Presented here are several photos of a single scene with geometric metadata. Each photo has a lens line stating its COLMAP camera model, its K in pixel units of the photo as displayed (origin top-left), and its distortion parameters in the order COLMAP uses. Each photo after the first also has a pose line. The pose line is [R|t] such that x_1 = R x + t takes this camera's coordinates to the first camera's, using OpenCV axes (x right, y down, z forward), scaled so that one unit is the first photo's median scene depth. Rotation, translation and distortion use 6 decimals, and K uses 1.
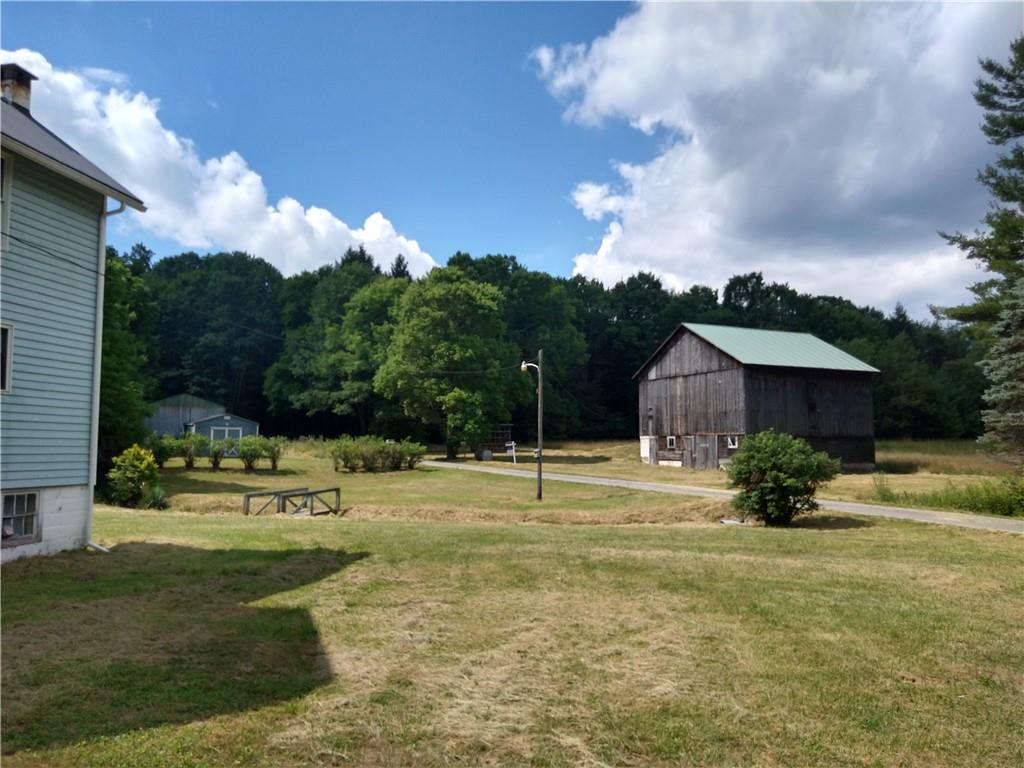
lens RADIAL K [[761.5, 0, 512.0], [0, 761.5, 384.0], [0, 0, 1]] dist [0.090675, -0.144072]
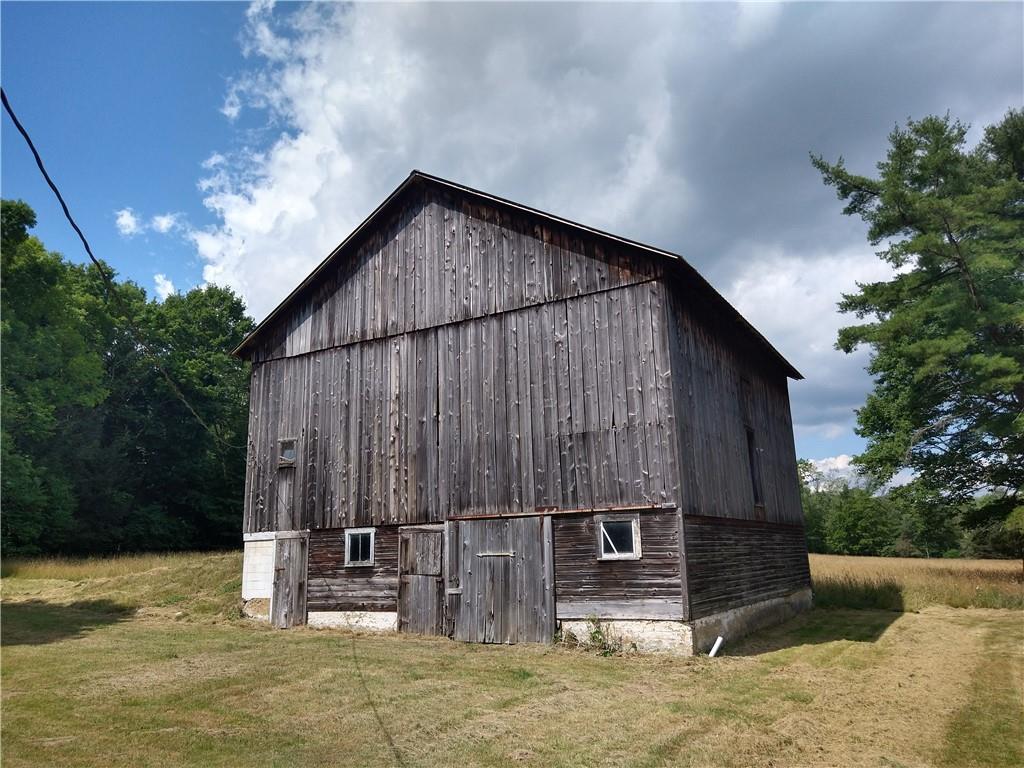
lens RADIAL K [[761.5, 0, 512.0], [0, 761.5, 384.0], [0, 0, 1]] dist [0.090675, -0.144072]
pose [[0.839484, 0.095091, 0.534999, 0.088963], [-0.016877, 0.988657, -0.149241, 0.056226], [-0.543122, 0.116256, 0.831566, 0.703581]]
